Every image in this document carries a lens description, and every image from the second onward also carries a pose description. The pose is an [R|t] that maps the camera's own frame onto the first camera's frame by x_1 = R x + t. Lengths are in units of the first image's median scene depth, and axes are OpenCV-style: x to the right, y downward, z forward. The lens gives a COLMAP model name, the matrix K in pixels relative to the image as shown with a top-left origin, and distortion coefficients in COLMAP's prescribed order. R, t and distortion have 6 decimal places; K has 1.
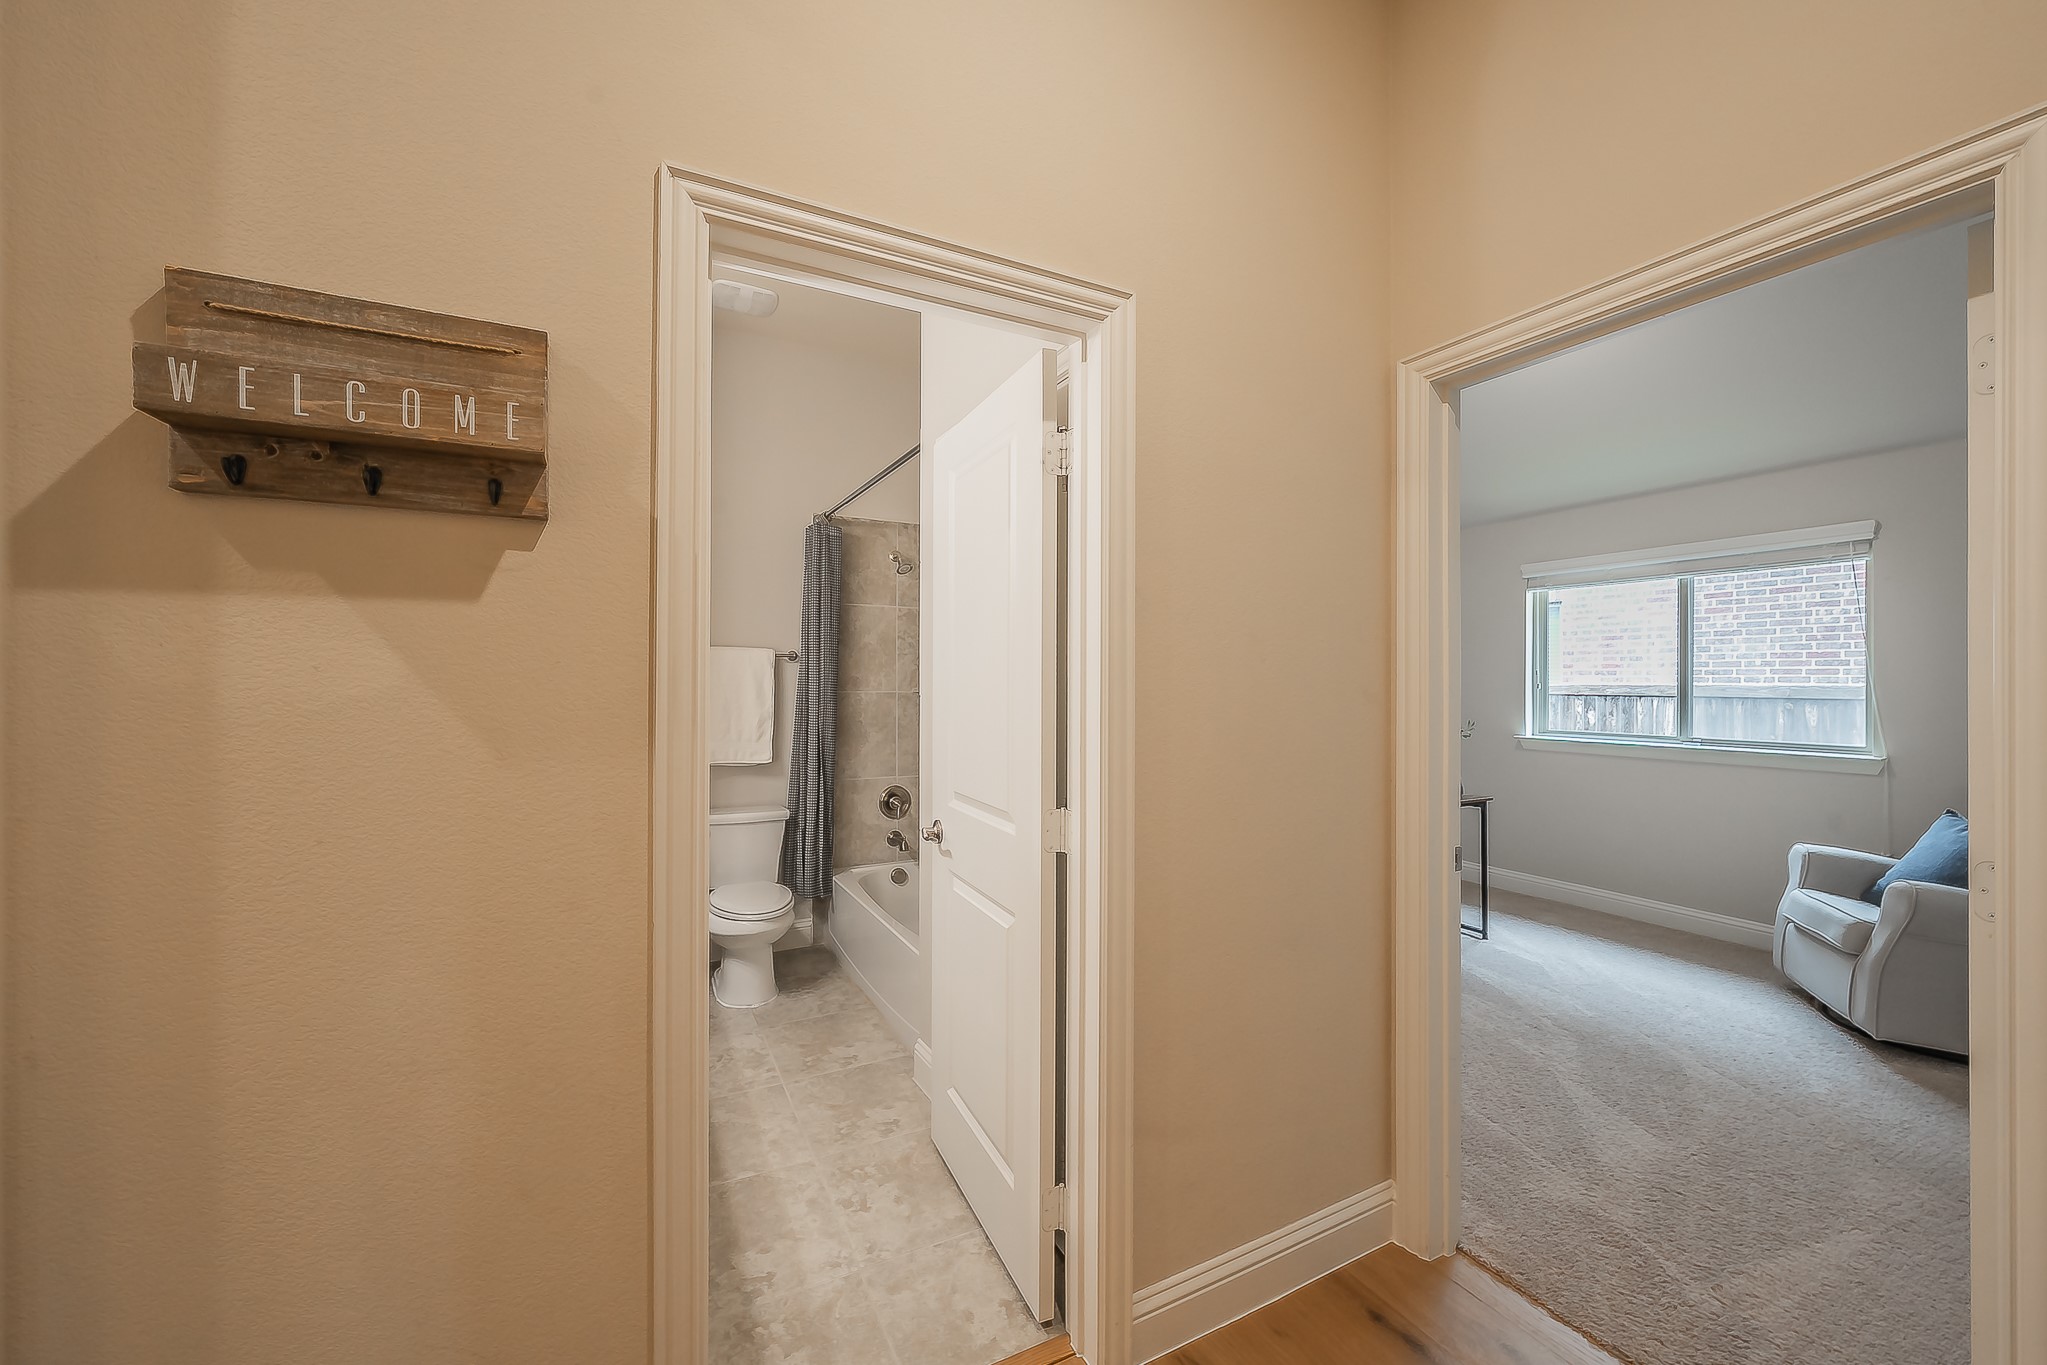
lens RADIAL K [[794.3, 0, 1027.2], [0, 794.3, 693.4], [0, 0, 1]] dist [0.000418, 0.000407]
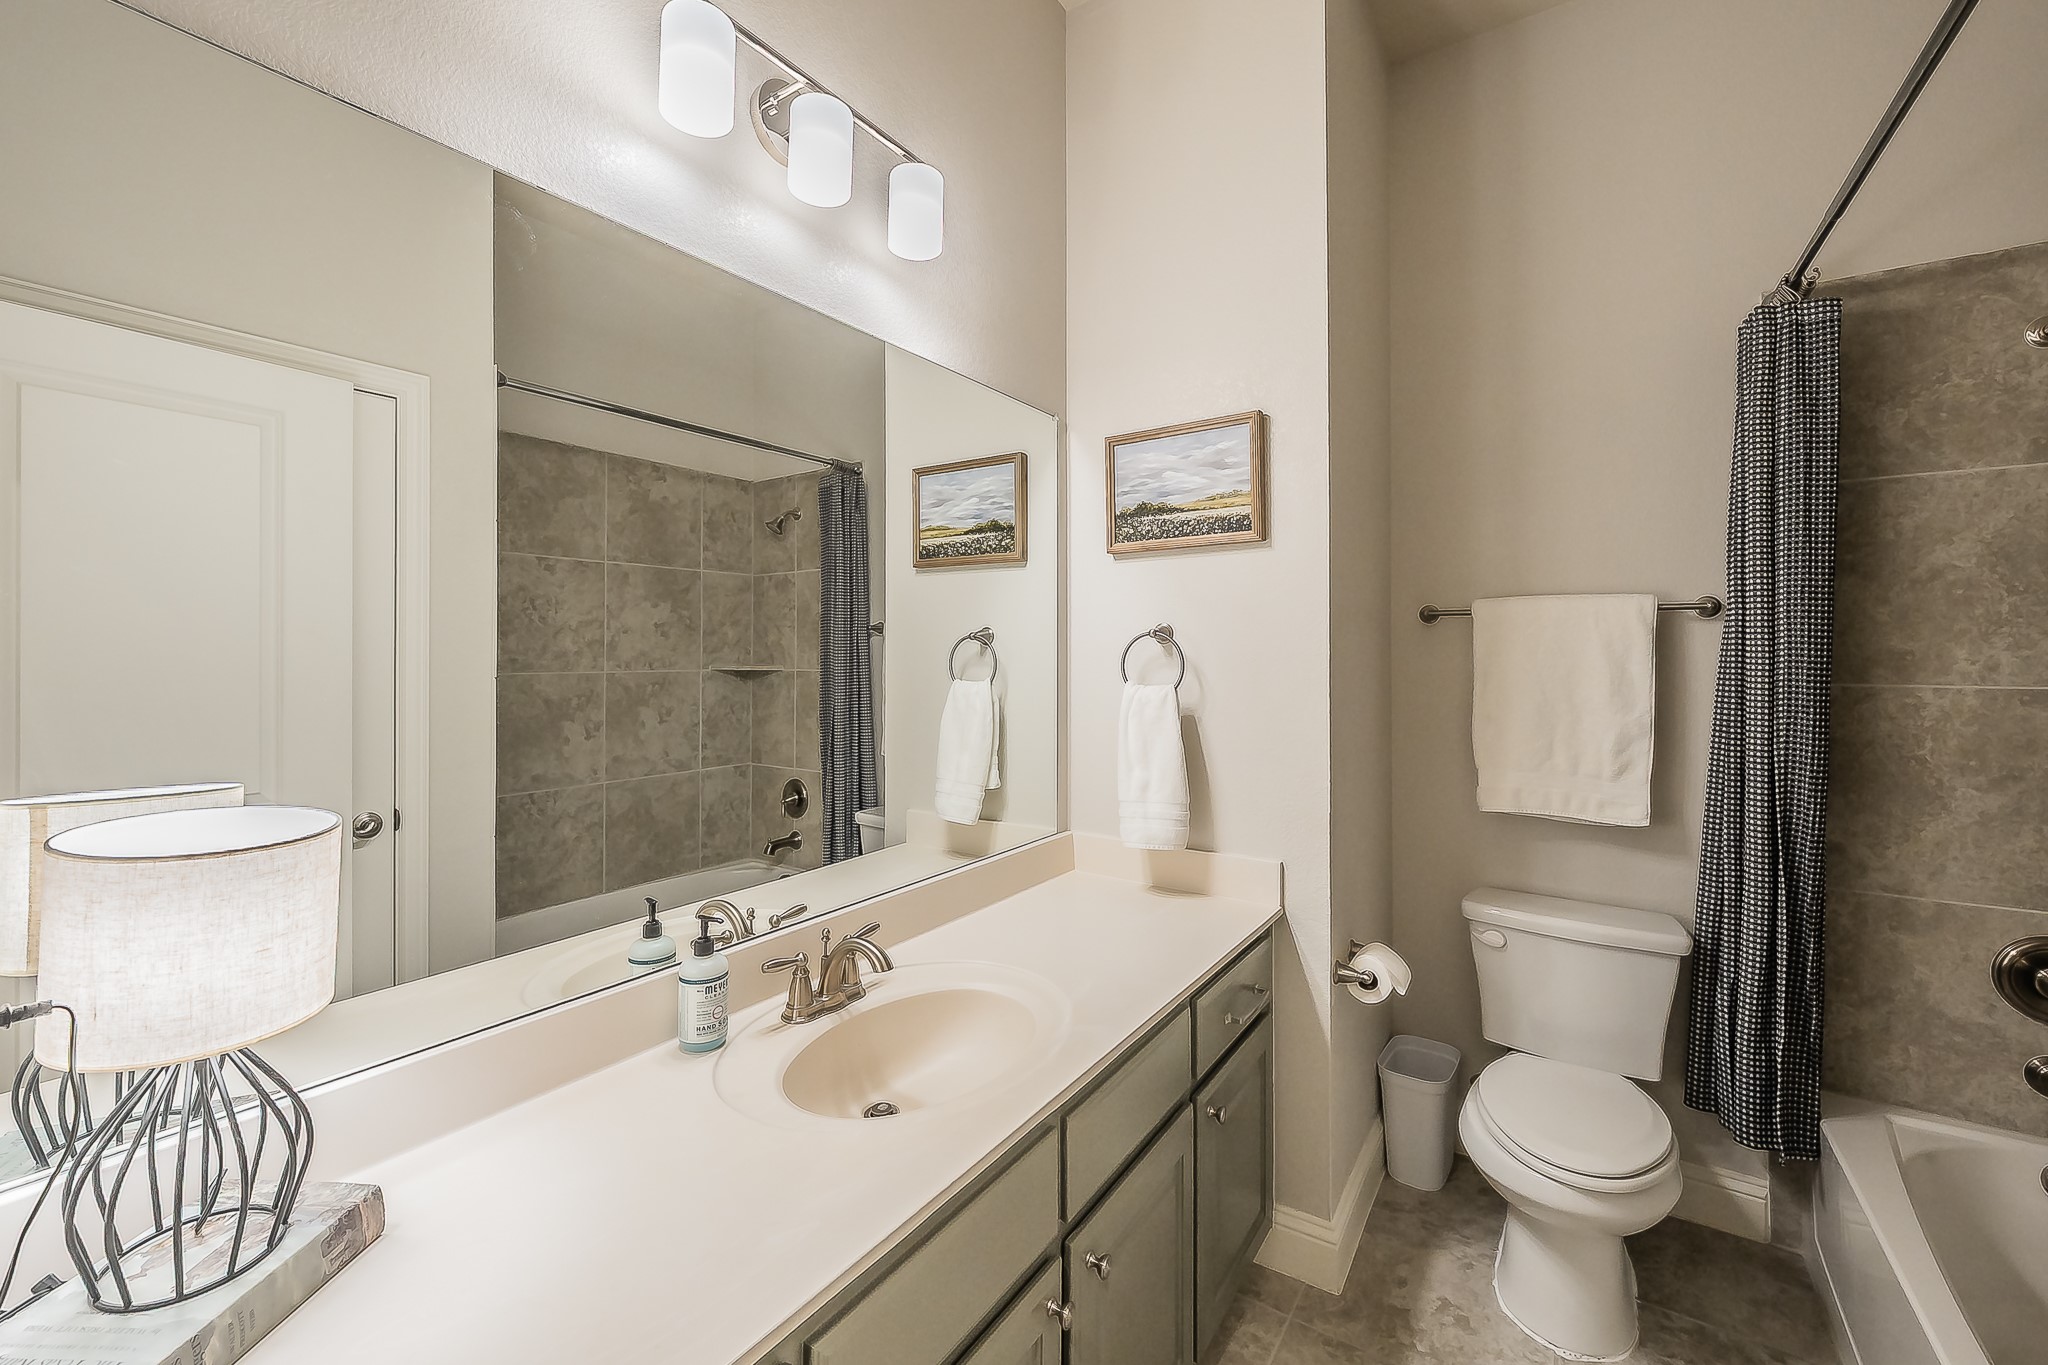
lens RADIAL K [[827.1, 0, 1023.5], [0, 827.1, 646.5], [0, 0, 1]] dist [0.001021, 0.000297]
pose [[0.465303, -0.010861, -0.885085, -0.048250], [-0.012556, 0.999743, -0.018869, -0.009044], [0.885063, 0.019893, 0.465047, 0.410822]]
